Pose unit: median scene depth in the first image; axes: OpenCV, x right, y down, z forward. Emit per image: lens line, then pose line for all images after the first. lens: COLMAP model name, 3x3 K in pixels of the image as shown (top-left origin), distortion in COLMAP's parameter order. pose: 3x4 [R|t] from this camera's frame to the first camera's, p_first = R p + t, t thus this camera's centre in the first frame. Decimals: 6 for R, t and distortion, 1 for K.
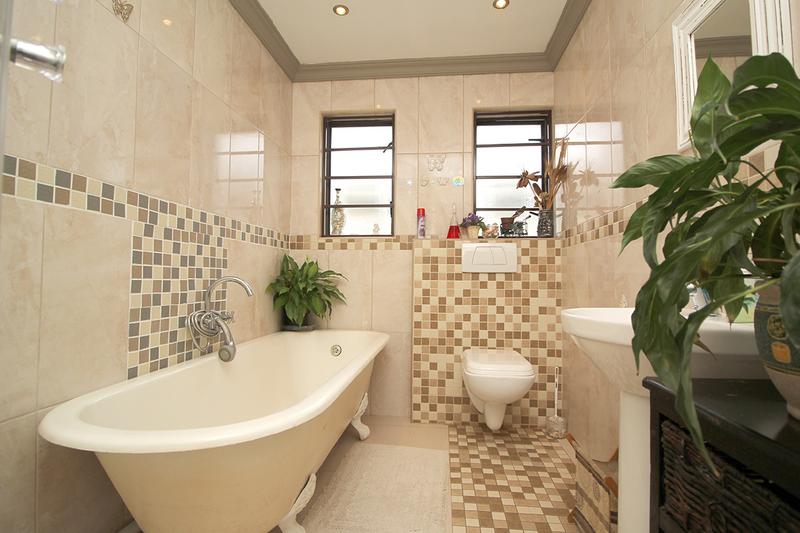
lens RADIAL K [[369.9, 0, 401.1], [0, 369.9, 264.3], [0, 0, 1]] dist [-0.003922, -0.007800]
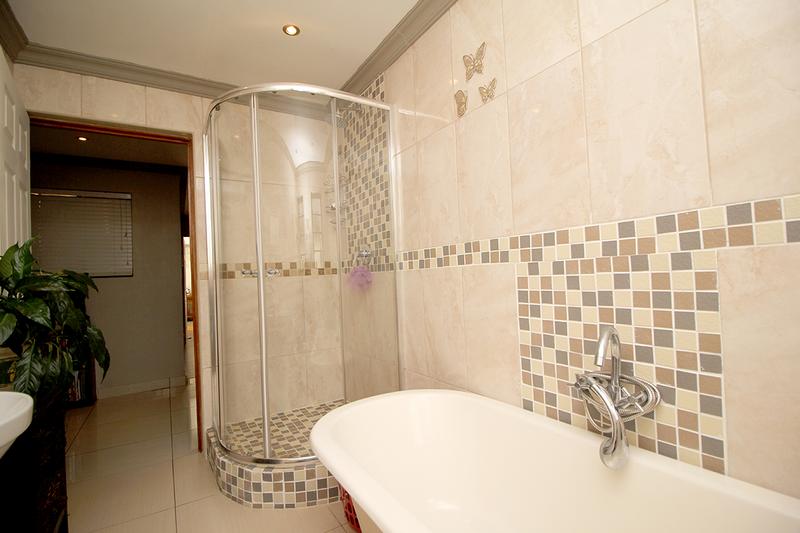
lens RADIAL K [[369.9, 0, 399.9], [0, 369.9, 265.8], [0, 0, 1]] dist [-0.003922, -0.007800]
pose [[-0.777375, 0.008072, -0.628985, 0.211219], [0.059248, 0.996412, -0.060438, -0.059265], [0.626241, -0.084249, -0.775064, 1.502892]]
